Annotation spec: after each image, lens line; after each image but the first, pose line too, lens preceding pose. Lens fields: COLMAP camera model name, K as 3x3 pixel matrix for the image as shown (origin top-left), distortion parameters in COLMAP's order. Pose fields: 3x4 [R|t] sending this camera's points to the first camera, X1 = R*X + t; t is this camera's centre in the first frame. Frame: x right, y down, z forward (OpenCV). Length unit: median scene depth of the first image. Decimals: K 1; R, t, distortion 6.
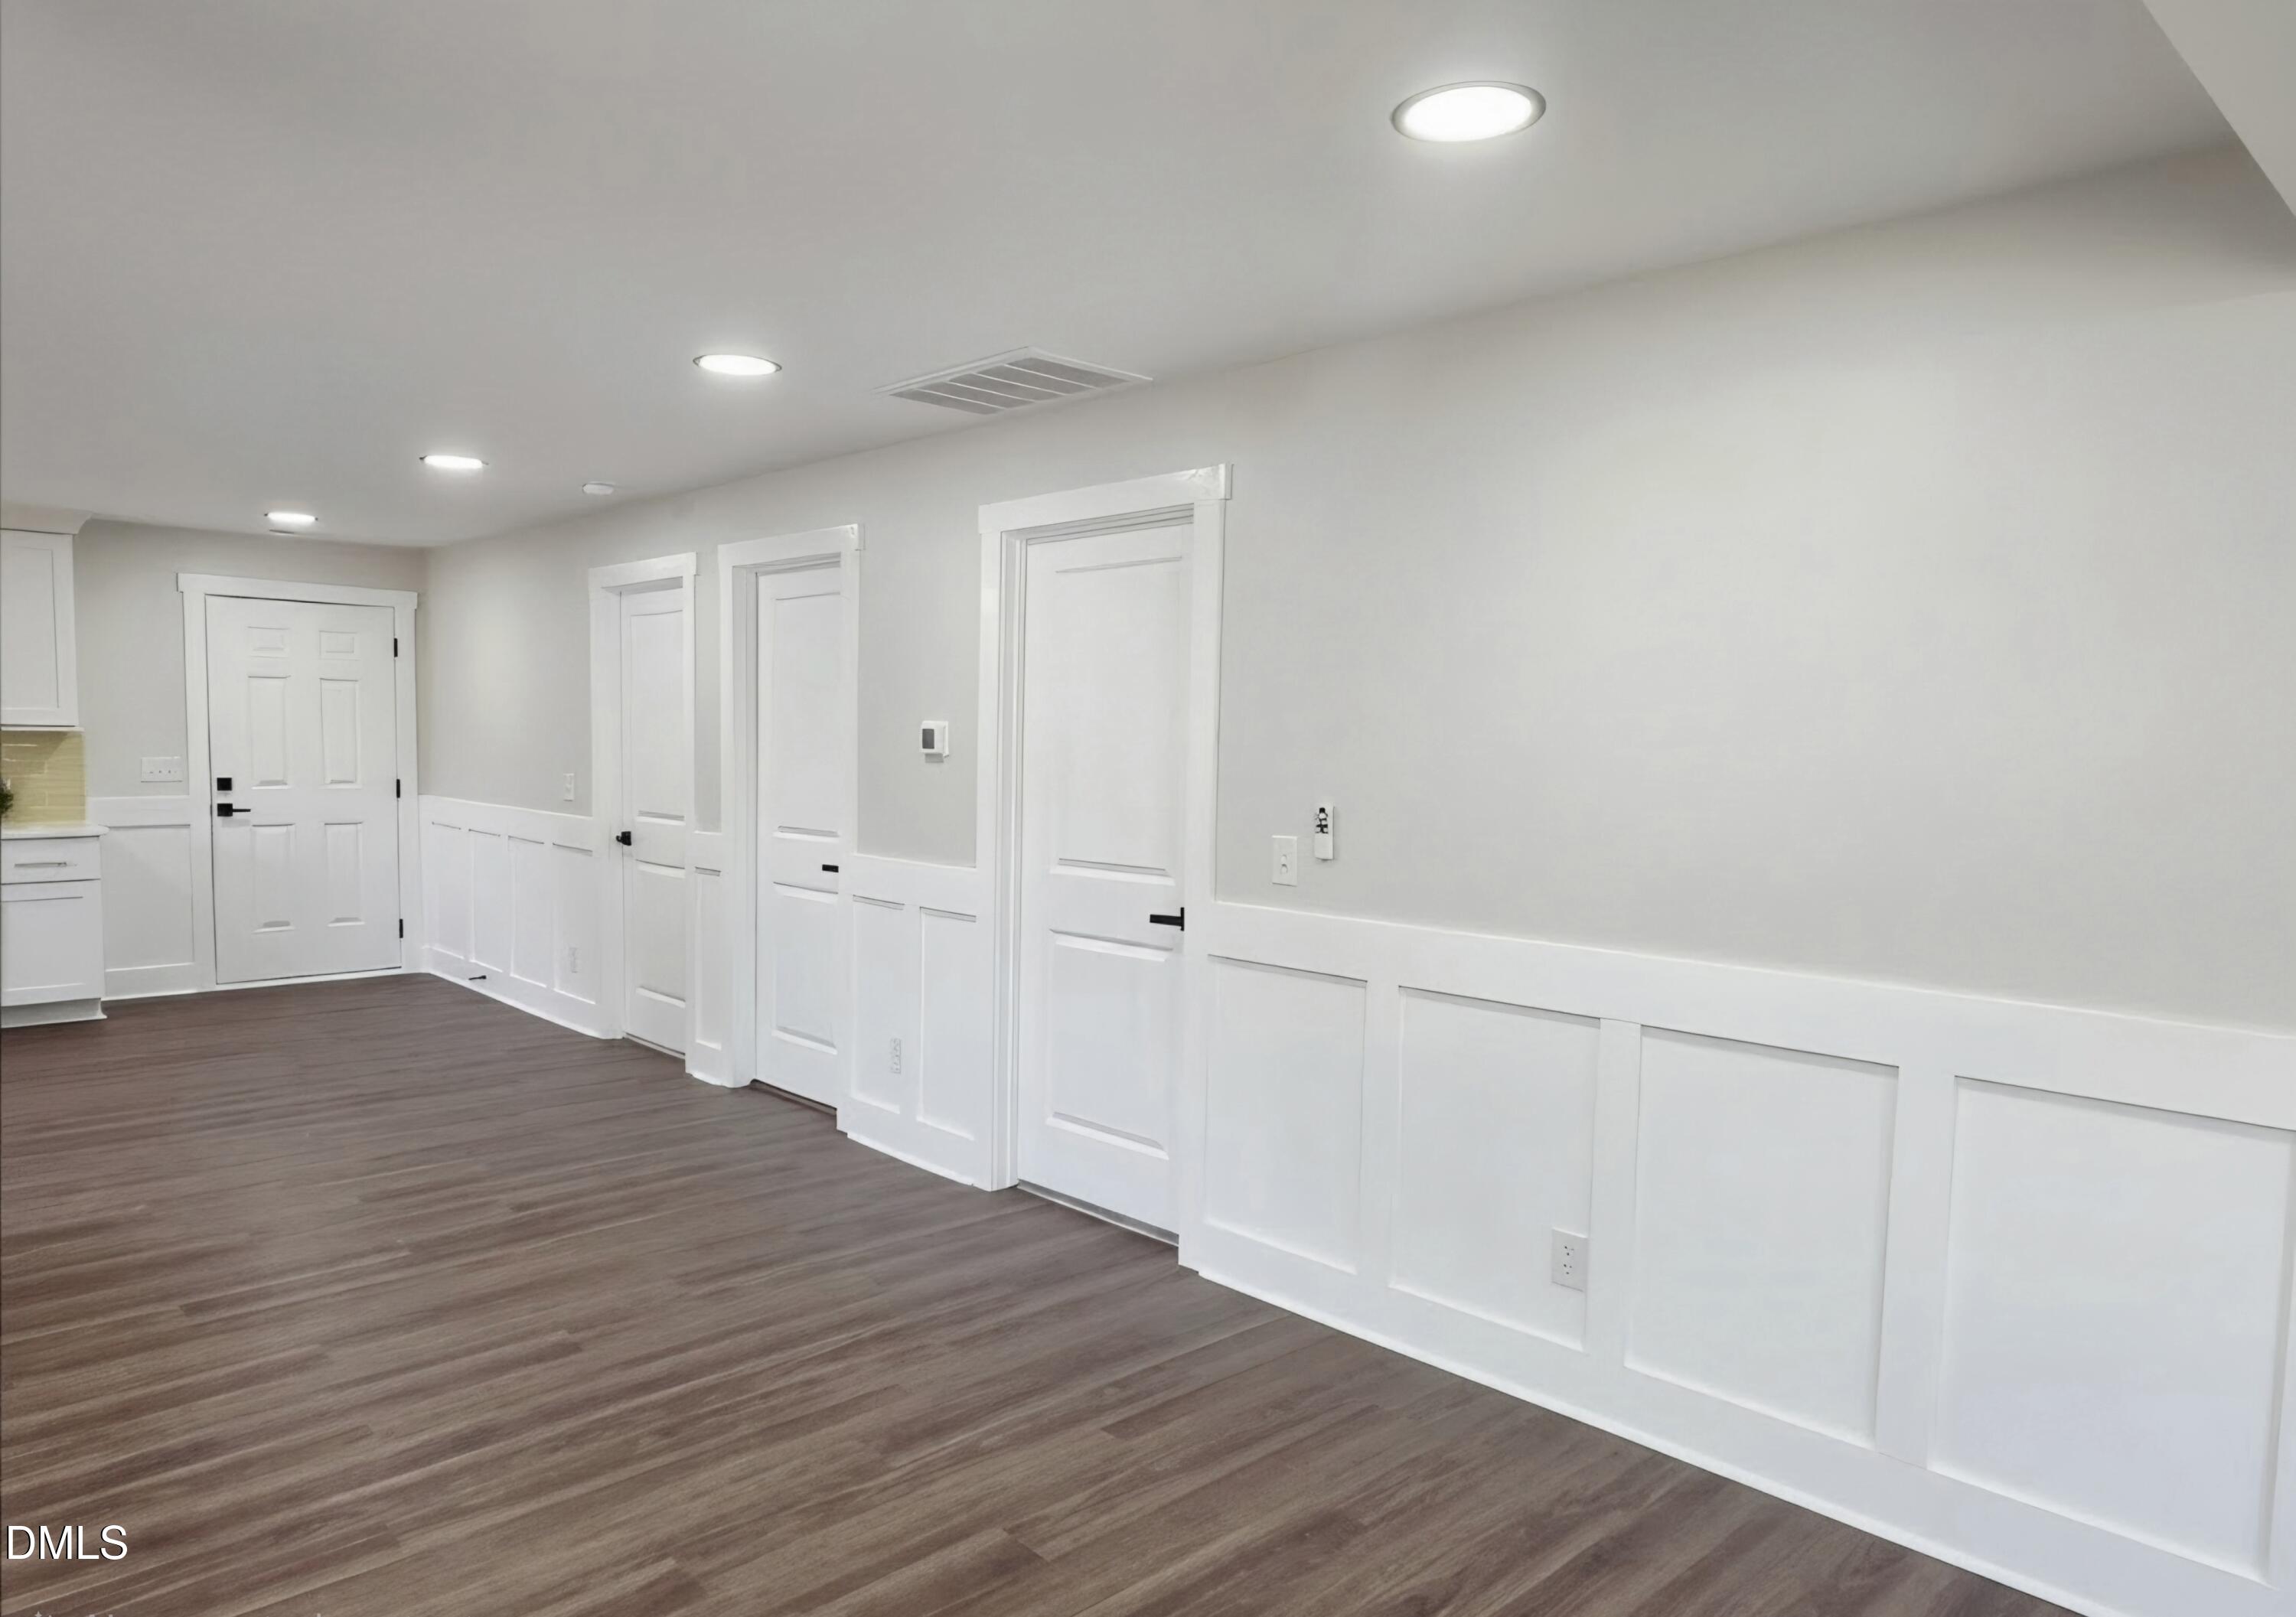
lens RADIAL K [[1459.3, 0, 1146.4], [0, 1459.3, 813.6], [0, 0, 1]] dist [-0.000990, -0.001027]
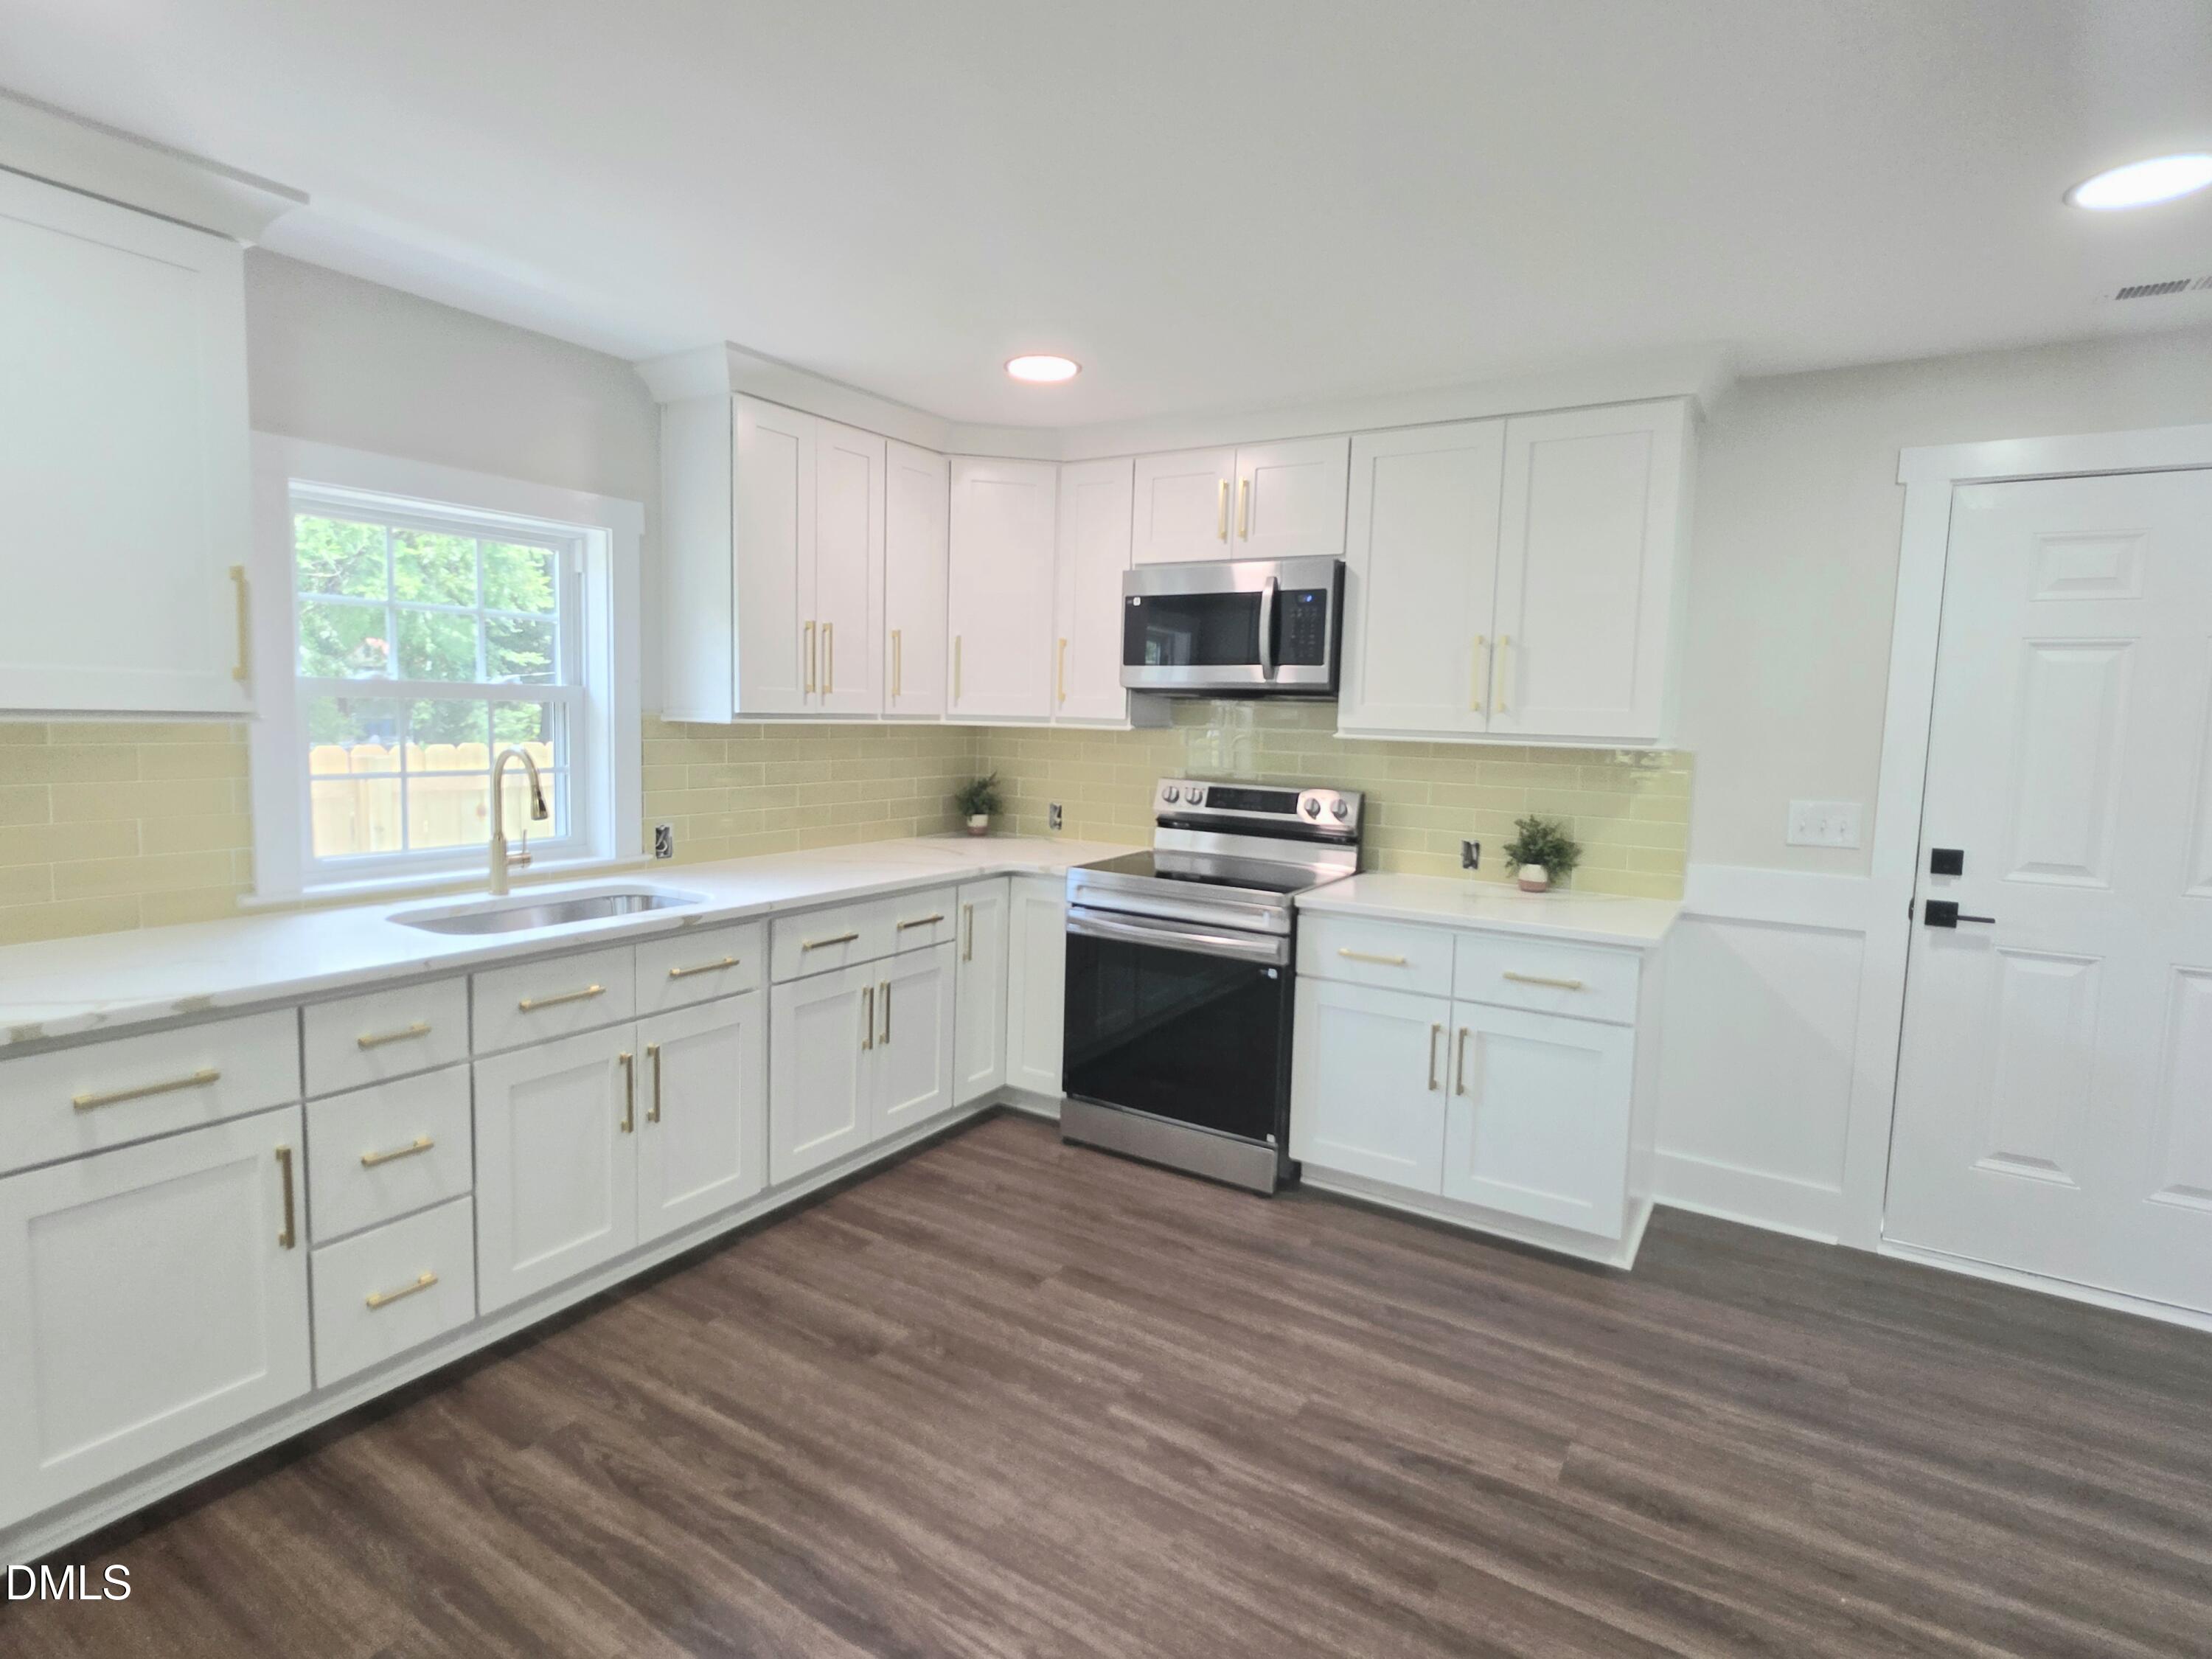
lens RADIAL K [[1112.2, 0, 1104.7], [0, 1112.2, 819.2], [0, 0, 1]] dist [0.000540, 0.000025]
pose [[0.238235, 0.078018, -0.968069, -0.334518], [-0.074875, 0.995277, 0.061784, -0.037069], [0.968317, 0.057765, 0.242951, 0.630539]]
